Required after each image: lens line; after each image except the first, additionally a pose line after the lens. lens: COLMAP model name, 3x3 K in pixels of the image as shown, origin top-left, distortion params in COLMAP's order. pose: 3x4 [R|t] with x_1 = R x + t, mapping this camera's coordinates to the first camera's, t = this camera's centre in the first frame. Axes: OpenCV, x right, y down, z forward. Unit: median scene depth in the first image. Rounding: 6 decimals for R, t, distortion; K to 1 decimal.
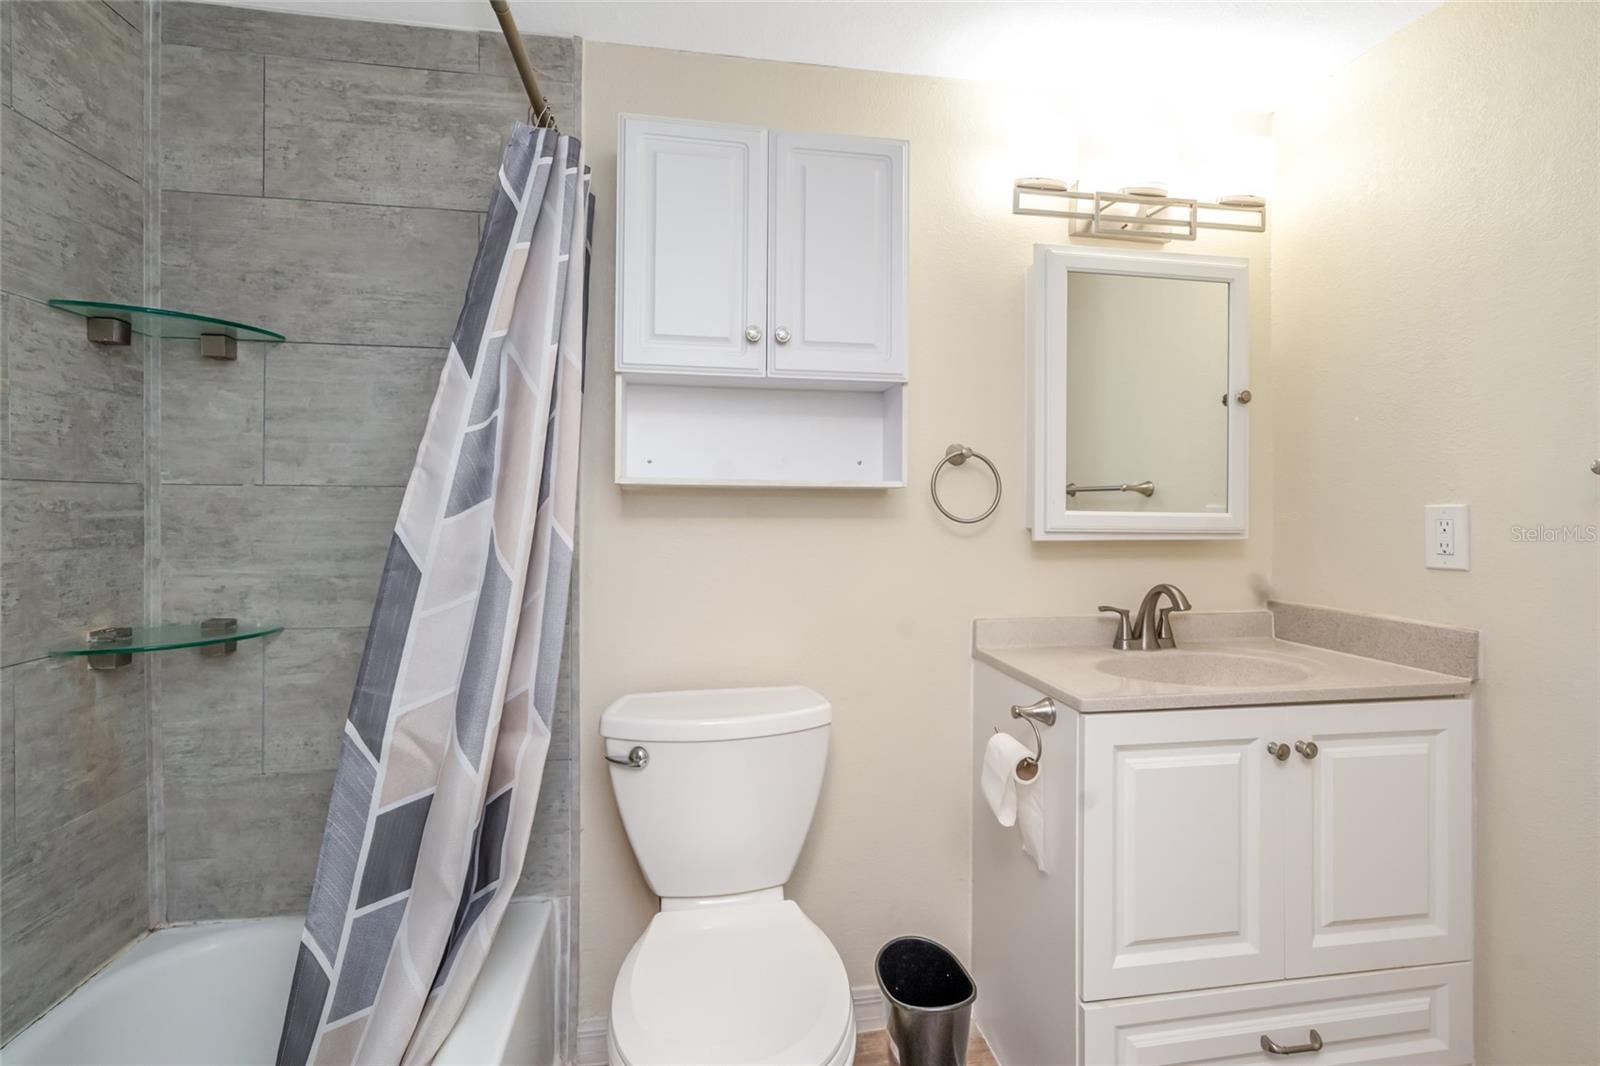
lens RADIAL K [[730.5, 0, 797.8], [0, 730.5, 503.7], [0, 0, 1]] dist [0.002762, 0.000292]
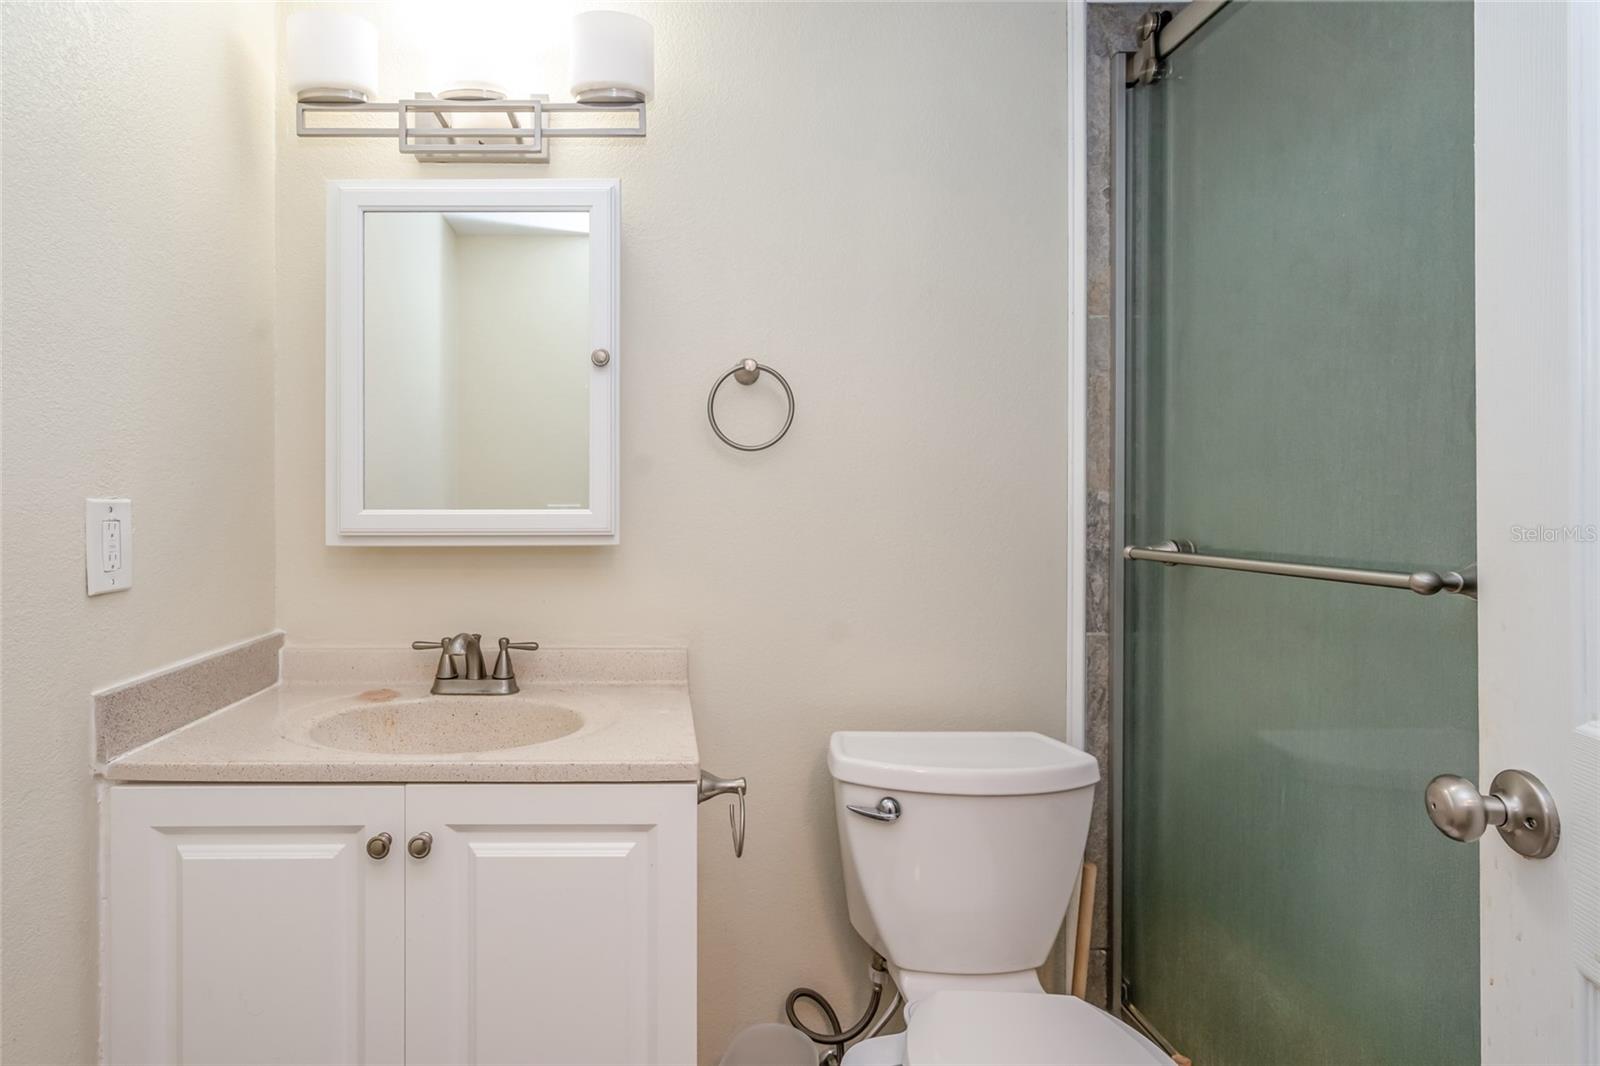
lens RADIAL K [[730.5, 0, 692.7], [0, 730.5, 508.2], [0, 0, 1]] dist [0.002762, 0.000292]
pose [[0.989450, -0.007024, -0.144707, 0.835380], [0.009274, 0.999846, 0.014879, 0.000044], [0.144581, -0.016064, 0.989363, 0.267925]]
